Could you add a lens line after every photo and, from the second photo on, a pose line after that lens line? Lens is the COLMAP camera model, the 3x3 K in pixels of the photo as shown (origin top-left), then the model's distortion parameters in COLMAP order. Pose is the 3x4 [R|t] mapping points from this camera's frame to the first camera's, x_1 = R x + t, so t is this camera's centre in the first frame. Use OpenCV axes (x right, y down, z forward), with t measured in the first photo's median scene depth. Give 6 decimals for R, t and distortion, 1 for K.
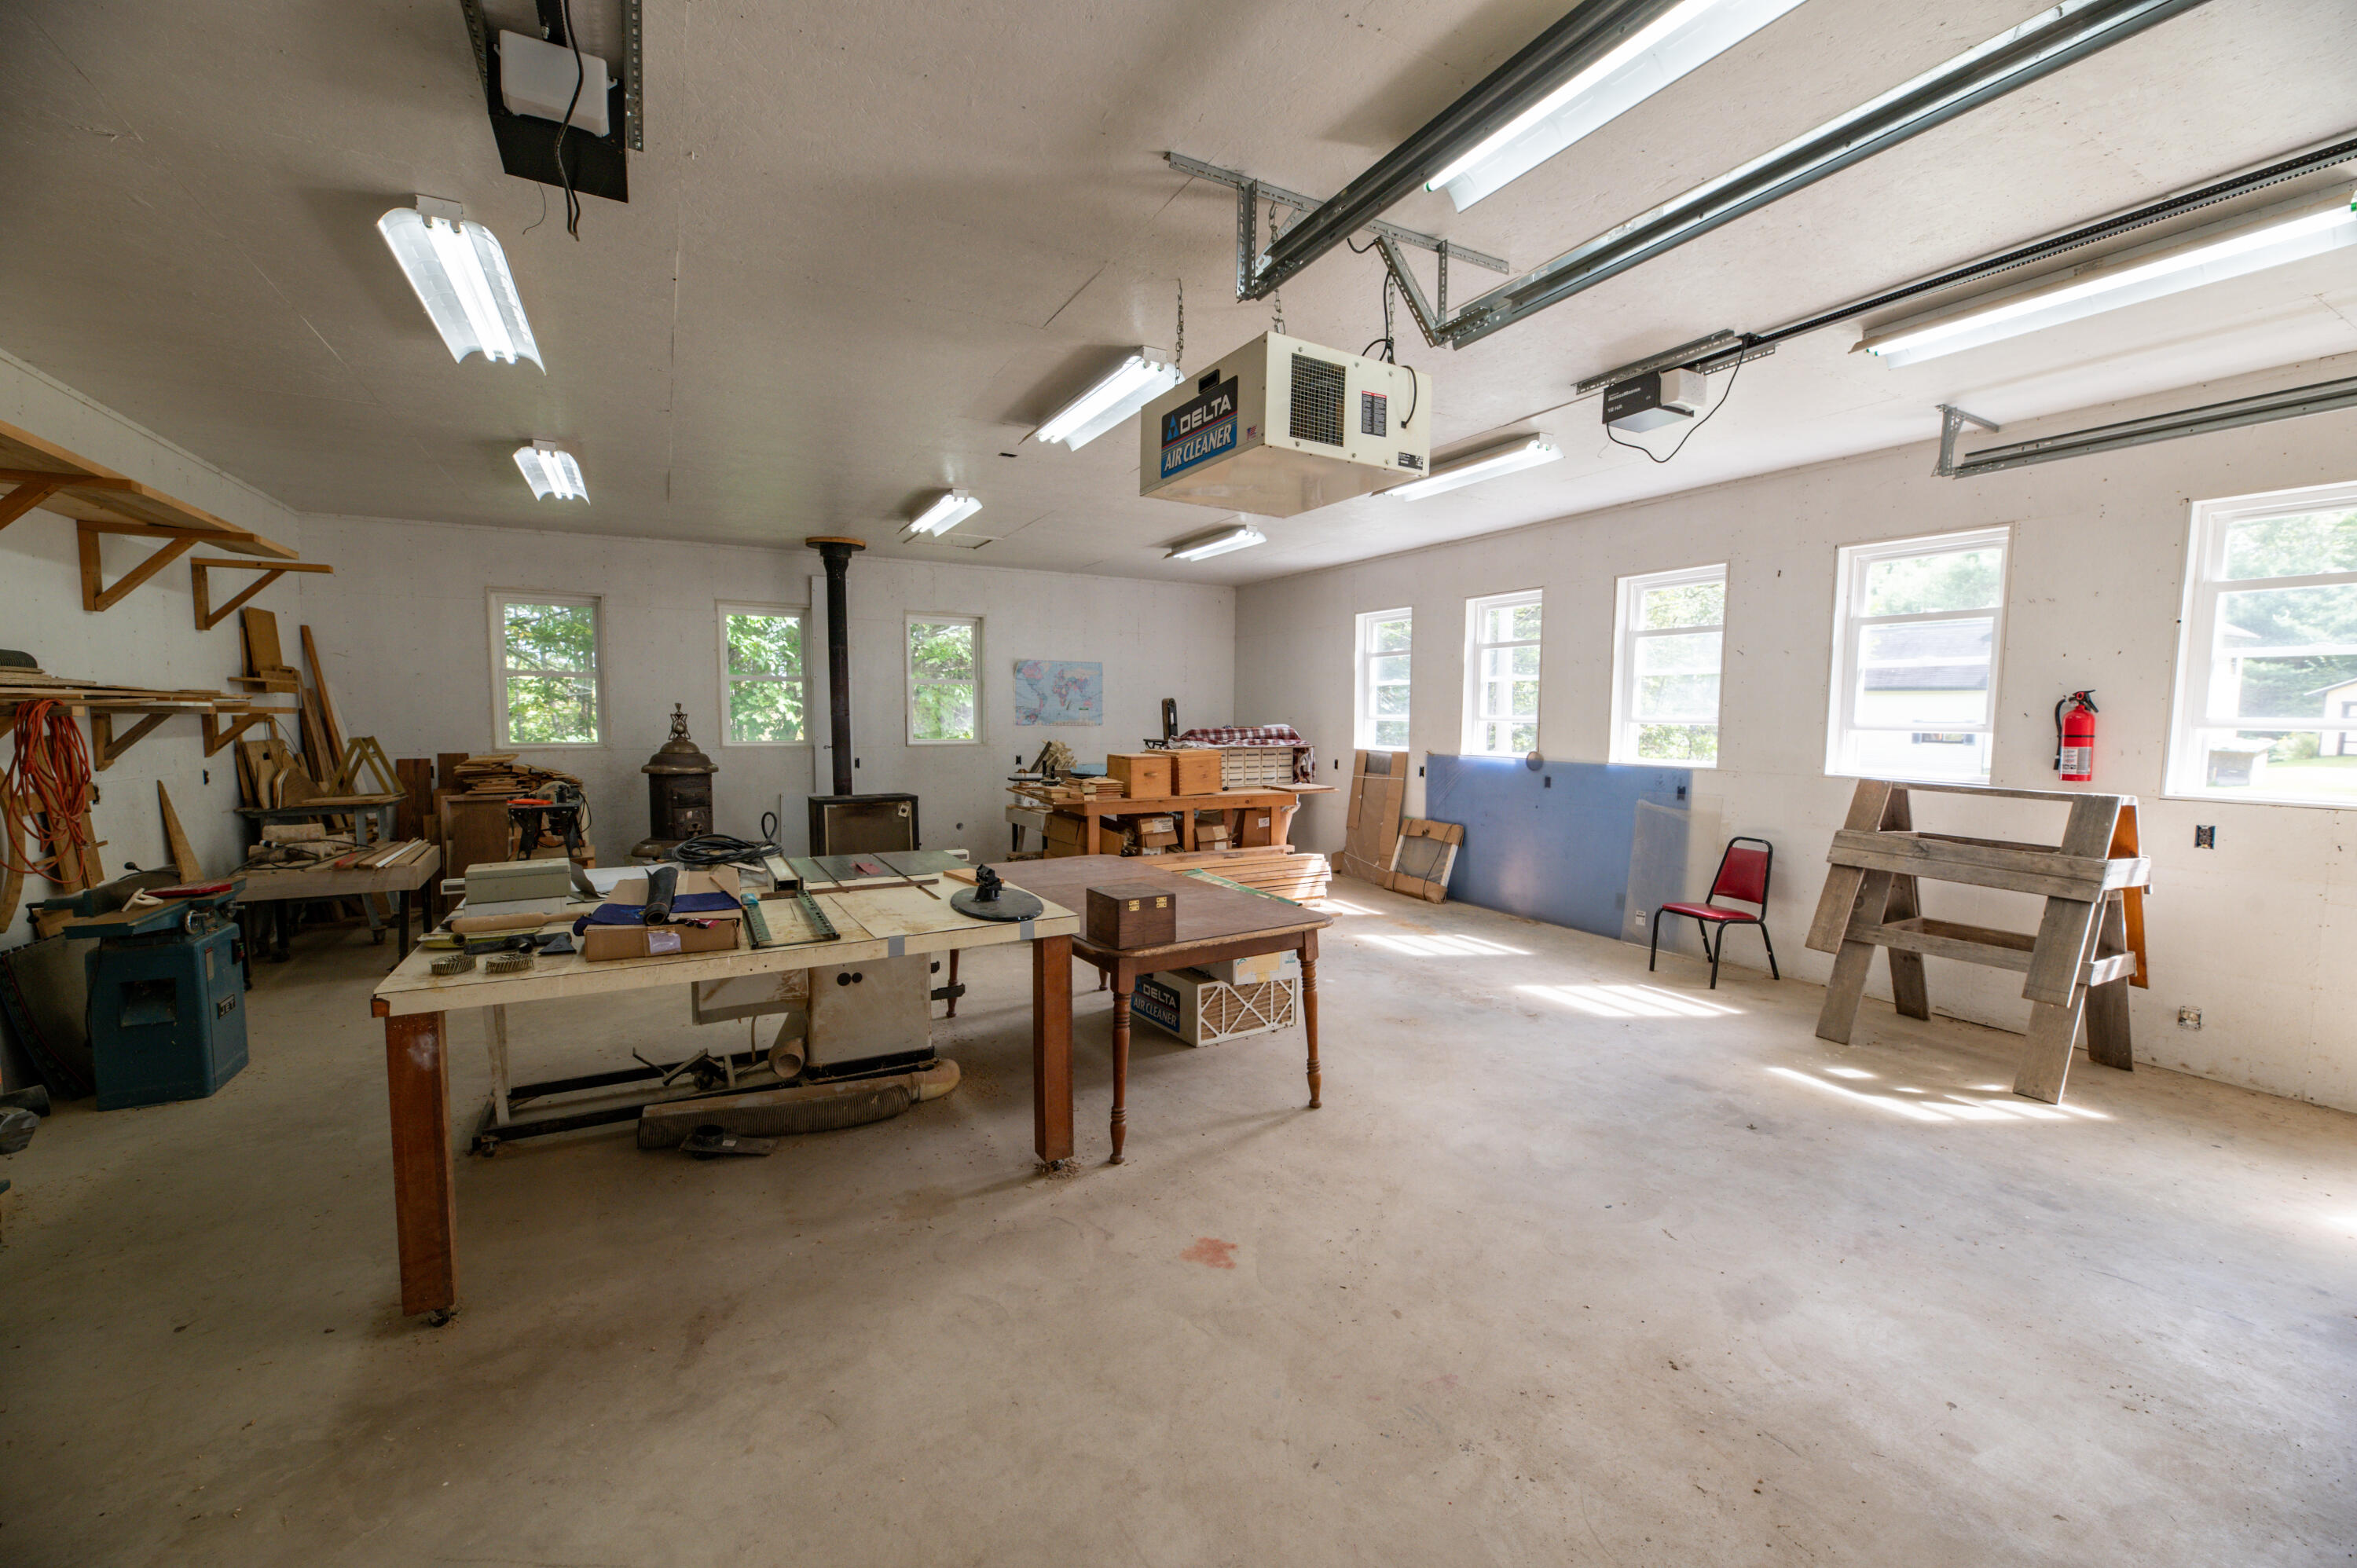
lens RADIAL K [[941.1, 0, 1184.9], [0, 941.1, 785.9], [0, 0, 1]] dist [-0.001288, -0.000814]
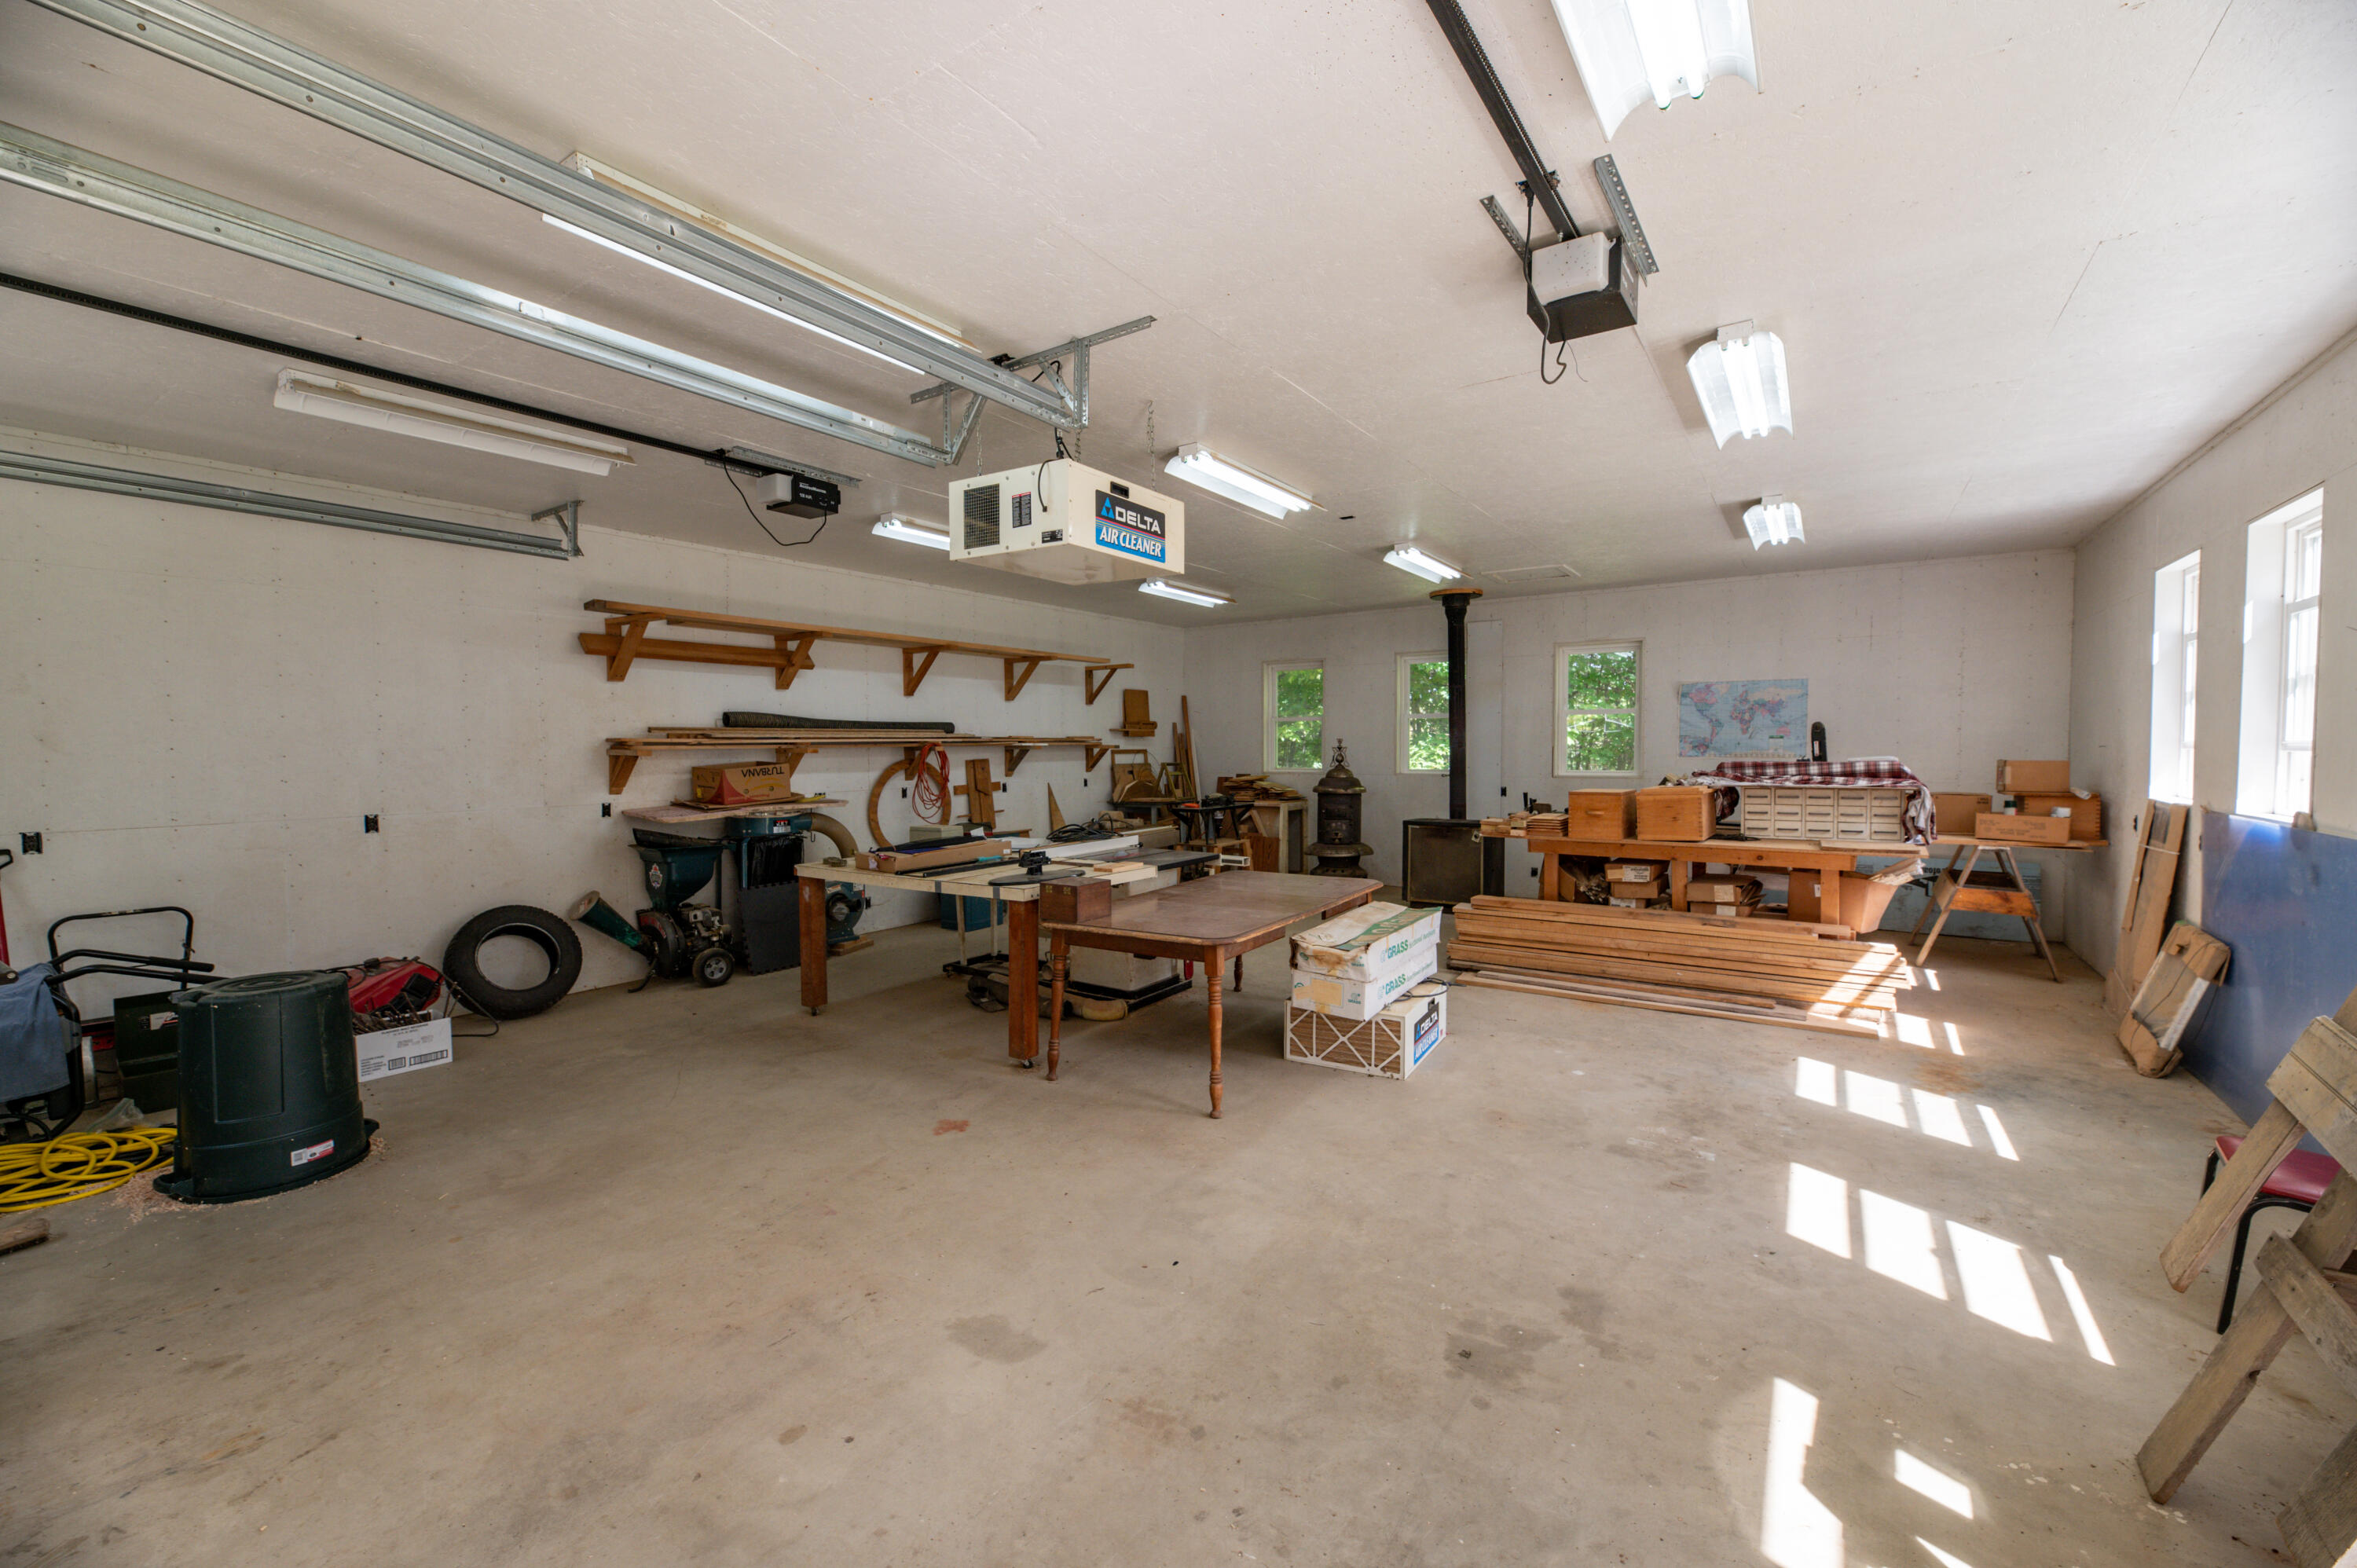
lens RADIAL K [[941.1, 0, 1184.9], [0, 941.1, 785.9], [0, 0, 1]] dist [-0.001288, -0.000814]
pose [[0.450496, 0.030907, -0.892243, 0.700092], [-0.059887, 0.998196, 0.004340, -0.021854], [0.890768, 0.051479, 0.451534, 0.314062]]
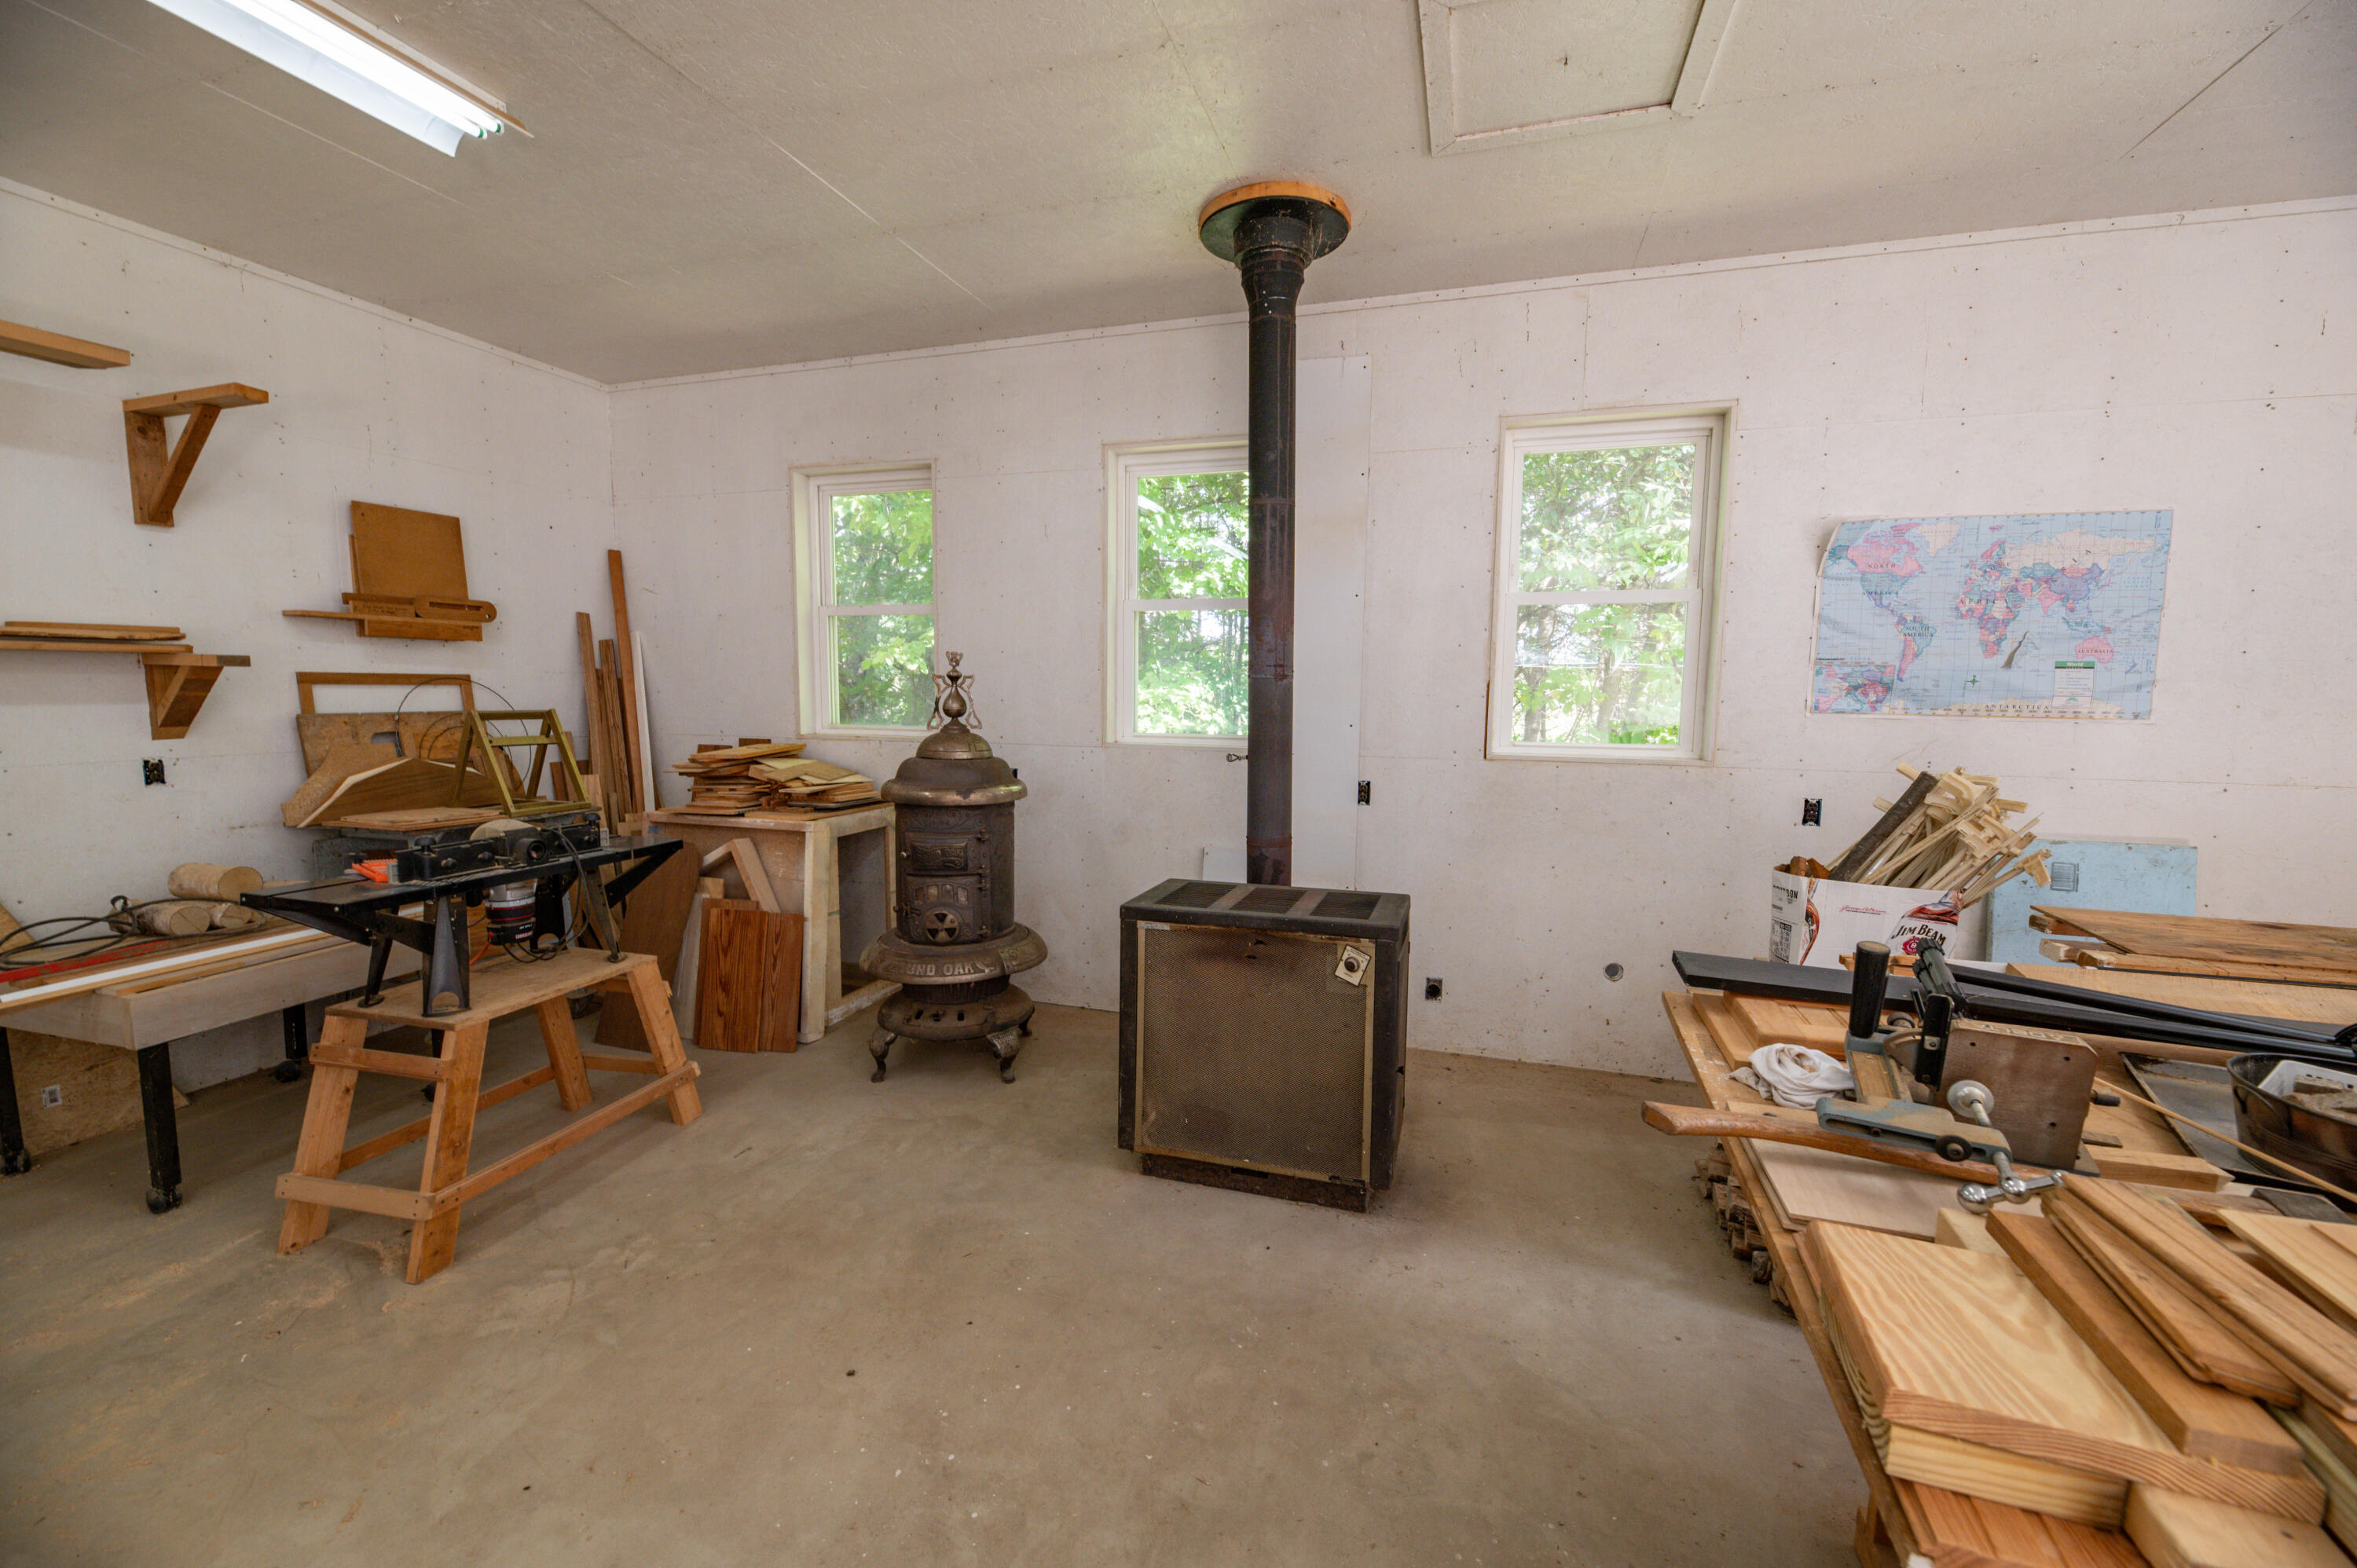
lens RADIAL K [[943.6, 0, 1184.1], [0, 943.6, 786.4], [0, 0, 1]] dist [-0.001045, -0.002919]
pose [[0.688568, 0.077339, -0.721036, -0.148244], [-0.062879, 0.996919, 0.046883, -0.067266], [0.722441, 0.013056, 0.691310, 1.020892]]
